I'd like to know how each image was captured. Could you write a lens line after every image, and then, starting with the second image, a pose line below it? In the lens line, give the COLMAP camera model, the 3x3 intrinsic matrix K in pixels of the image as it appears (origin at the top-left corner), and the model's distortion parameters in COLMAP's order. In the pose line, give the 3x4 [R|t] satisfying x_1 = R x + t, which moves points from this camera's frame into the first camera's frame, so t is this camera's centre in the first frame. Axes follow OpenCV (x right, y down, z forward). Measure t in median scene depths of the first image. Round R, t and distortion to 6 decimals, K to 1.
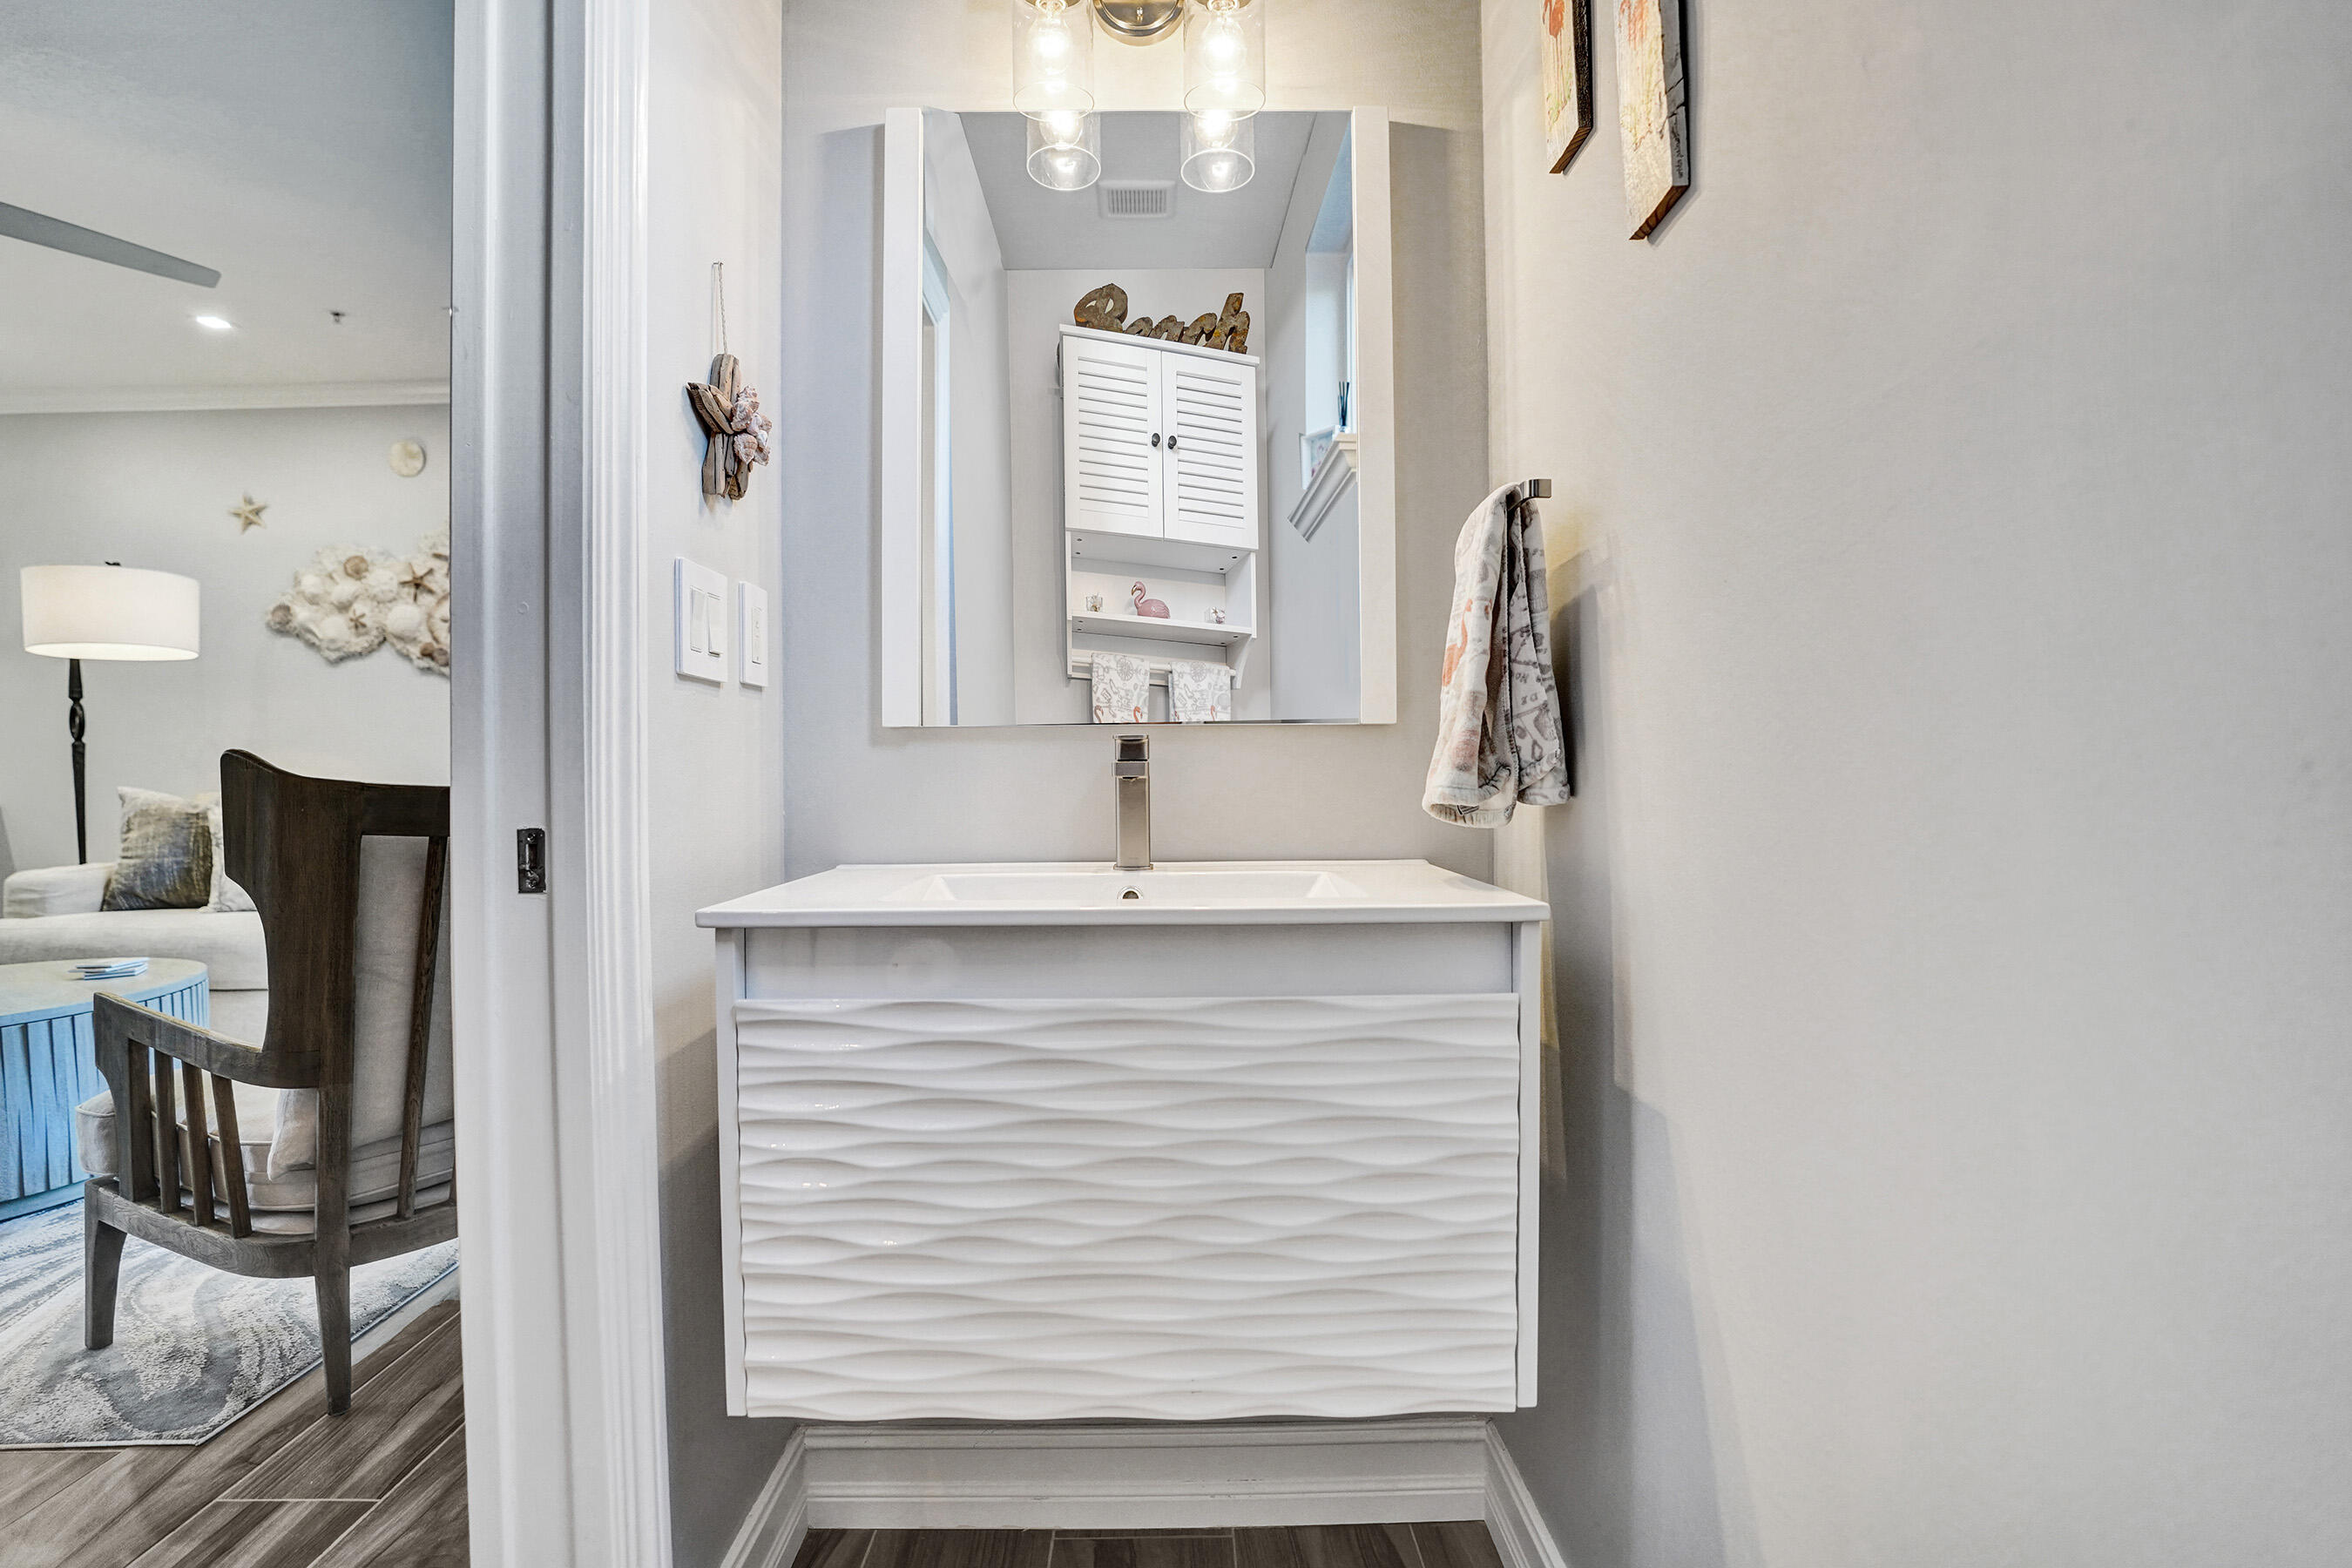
lens RADIAL K [[1114.6, 0, 1176.0], [0, 1114.6, 784.0], [0, 0, 1]] dist [-0.070479, 0.021926]
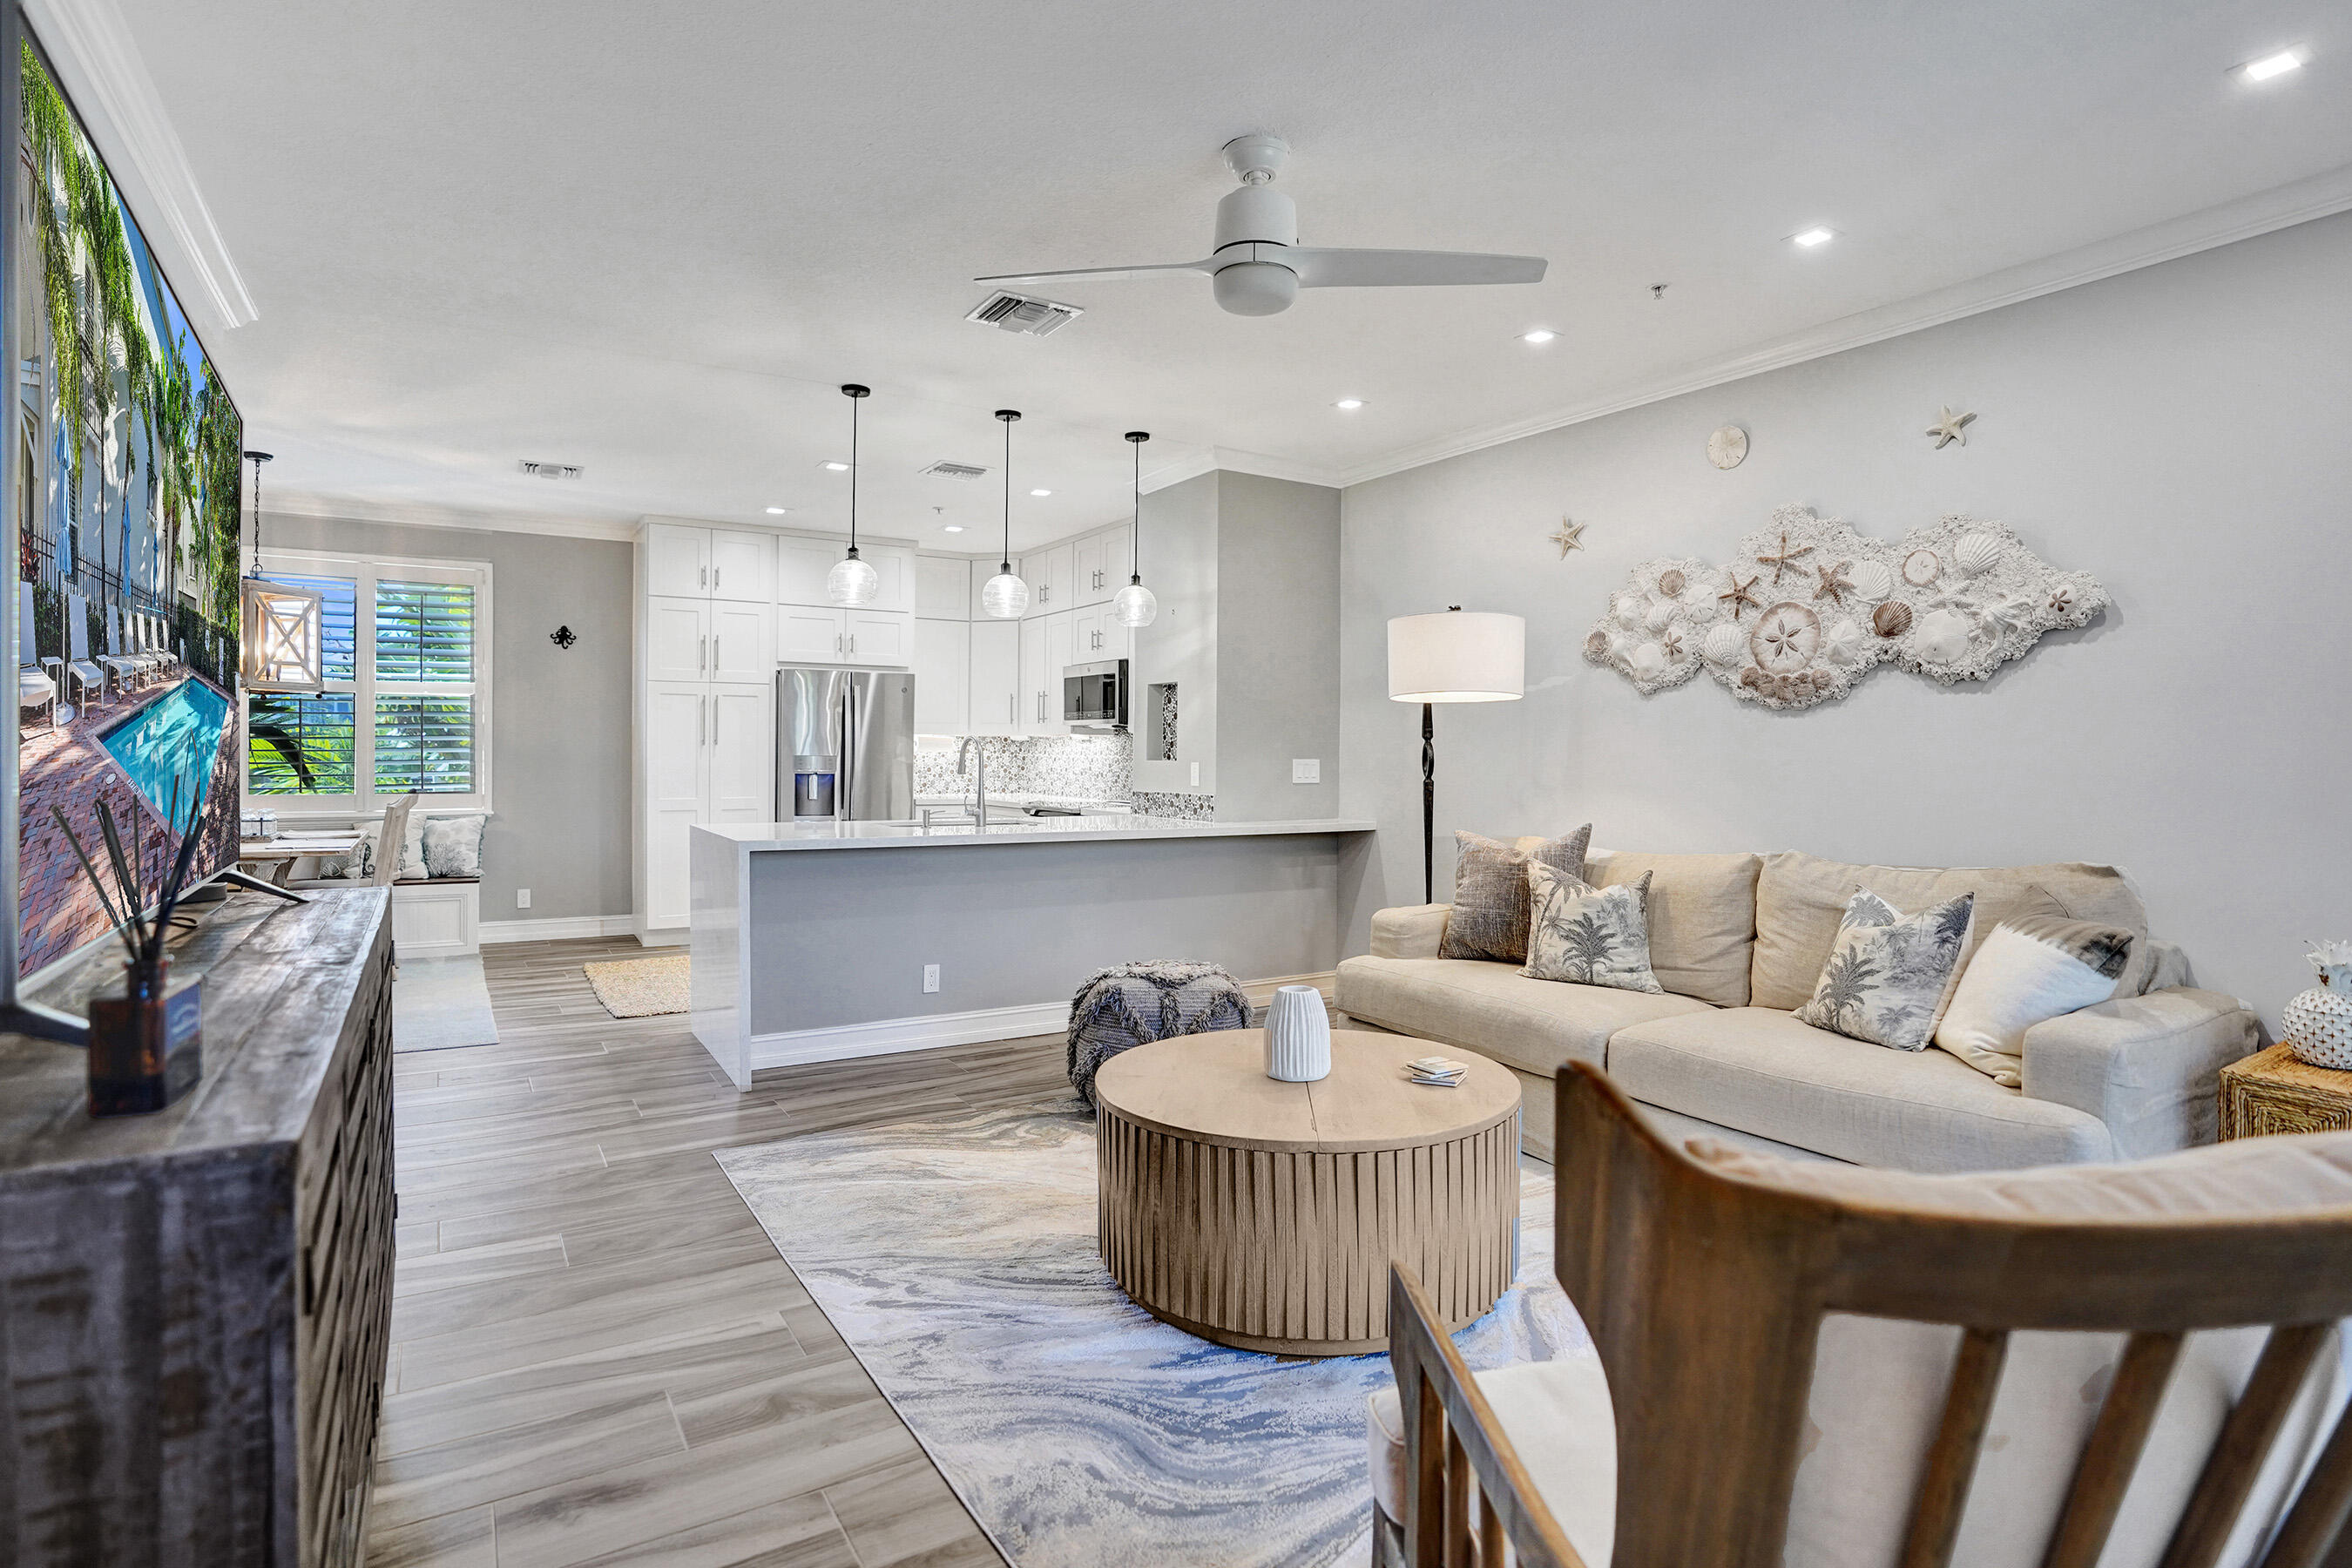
lens RADIAL K [[1211.4, 0, 1216.8], [0, 1211.4, 751.8], [0, 0, 1]] dist [-0.037051, -0.000013]
pose [[0.549246, 0.007593, -0.835626, -0.158525], [-0.026188, 0.999624, -0.008130, -0.050579], [0.835251, 0.026349, 0.549238, 0.171969]]
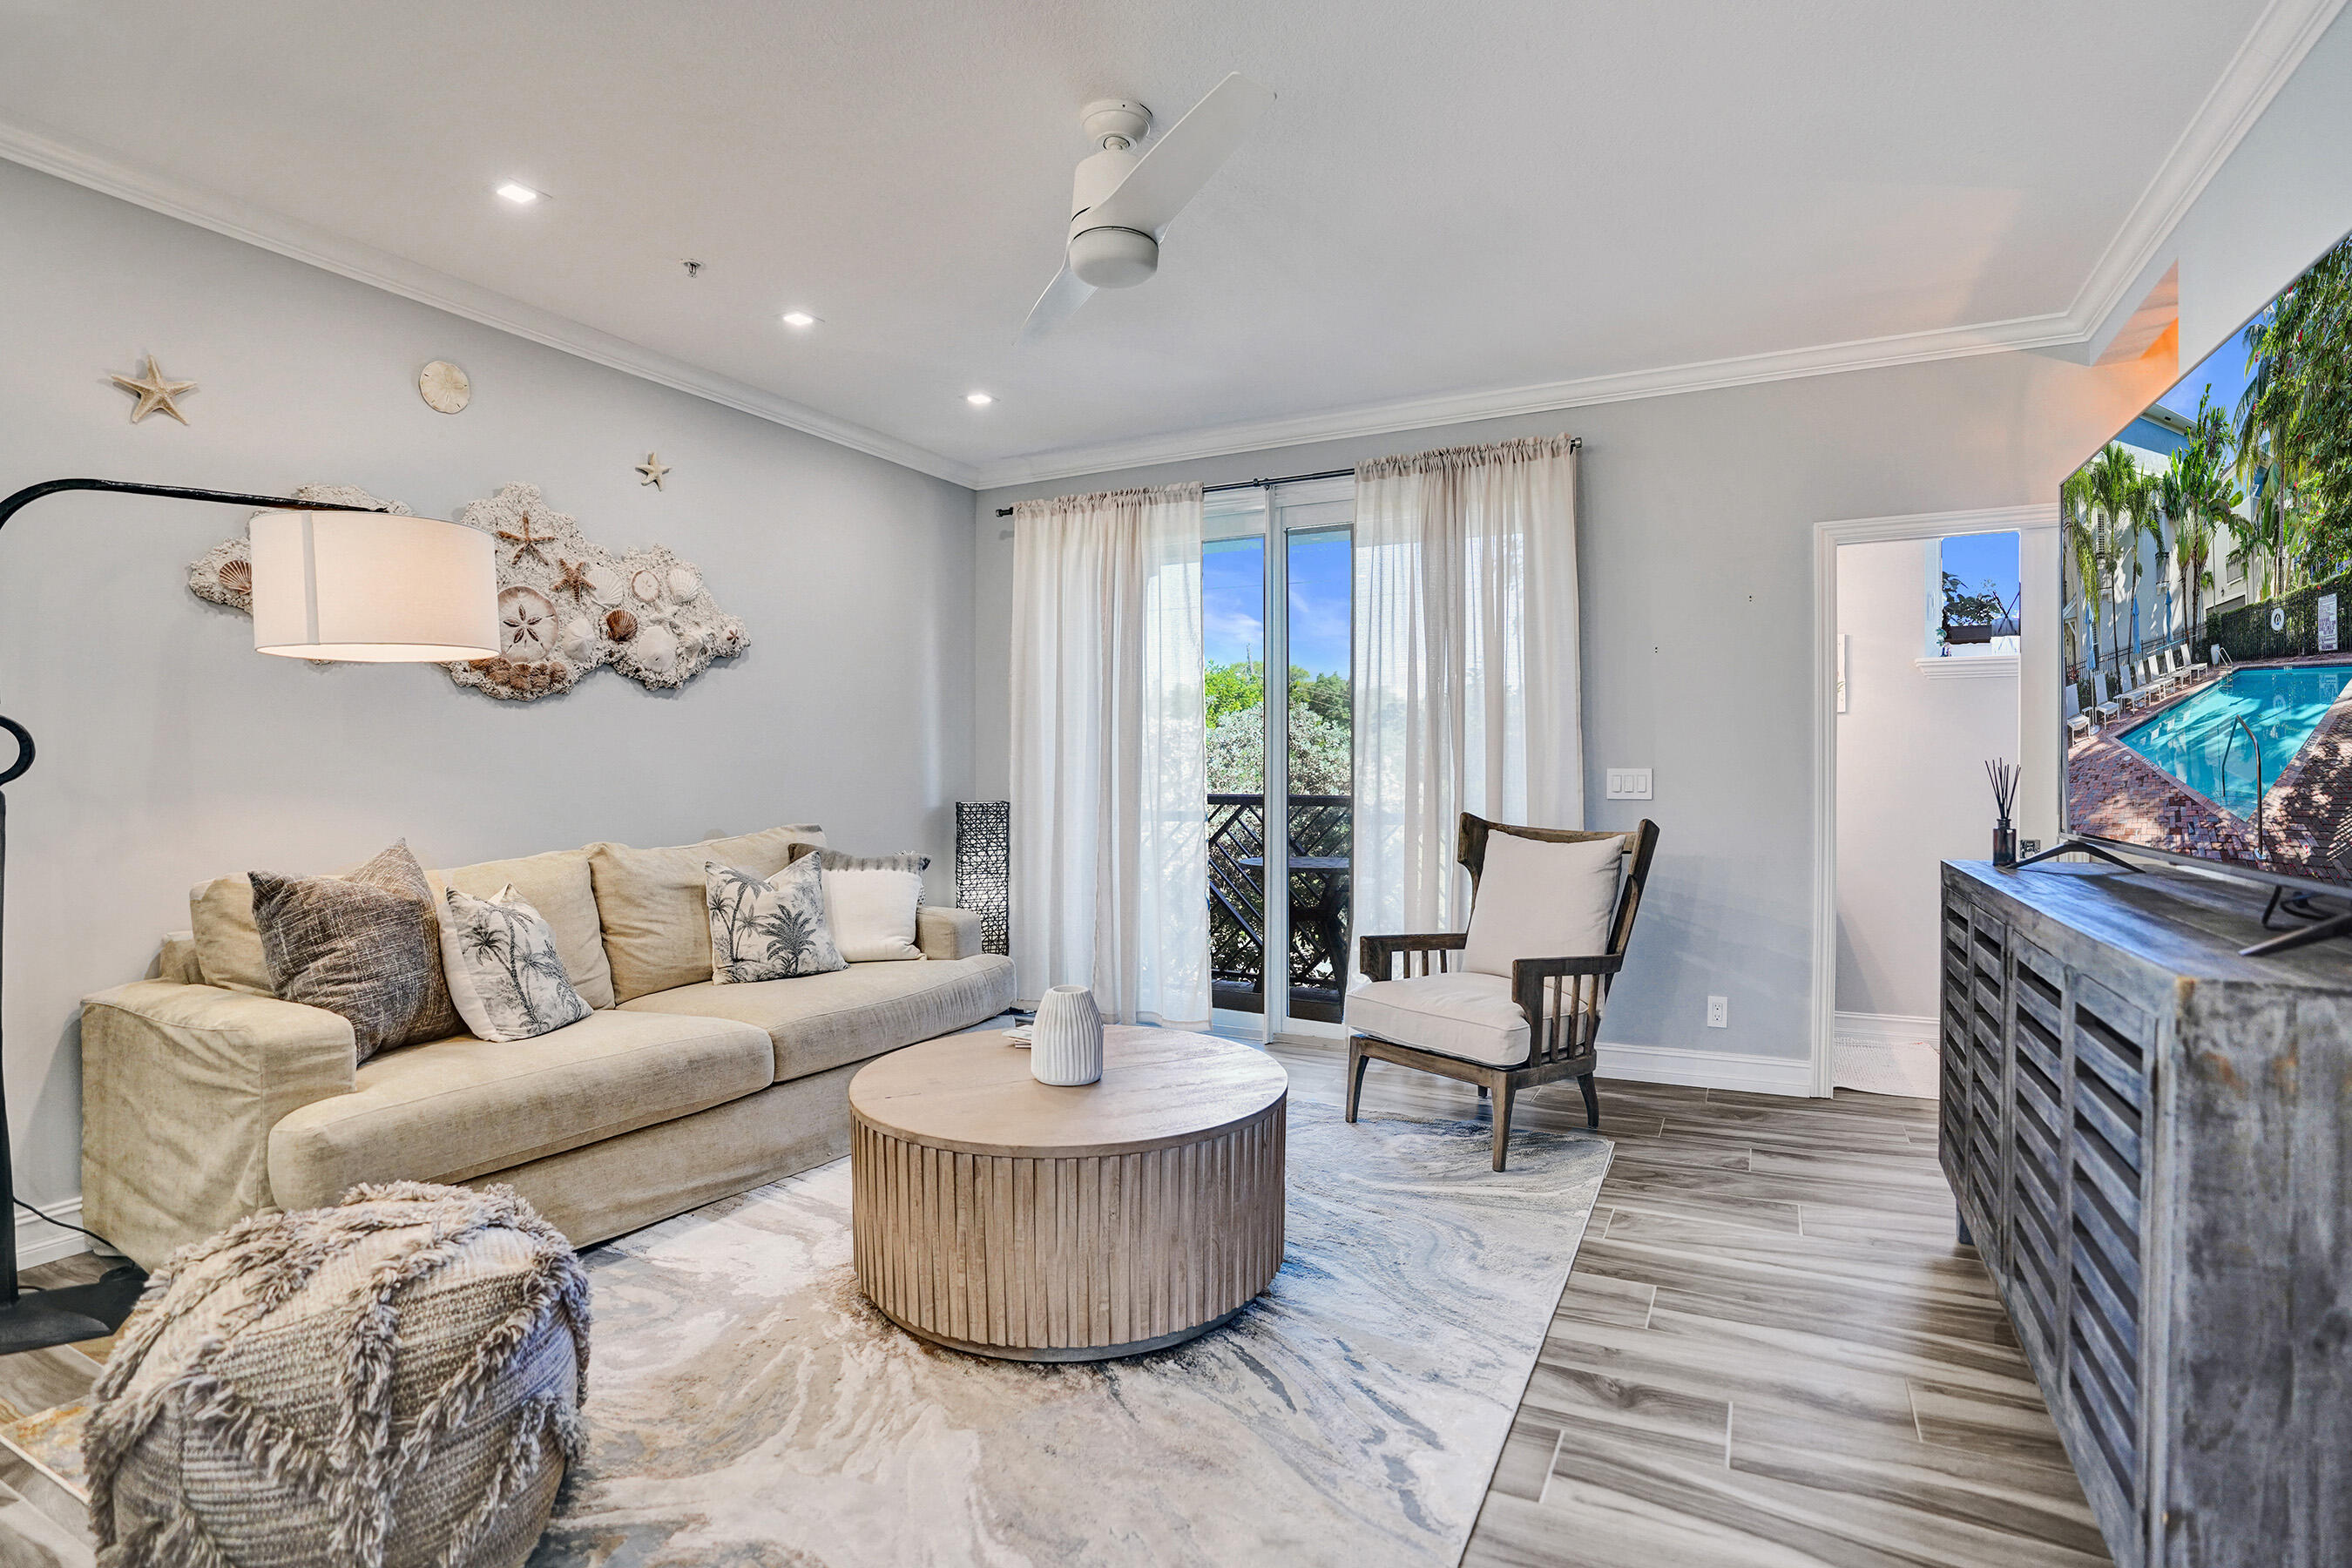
lens RADIAL K [[1114.6, 0, 1176.0], [0, 1114.6, 784.0], [0, 0, 1]] dist [-0.070479, 0.021926]
pose [[0.480091, -0.004798, 0.877206, -1.124651], [0.013505, 0.999907, -0.001922, -0.033515], [-0.877115, 0.012769, 0.480111, 0.244113]]
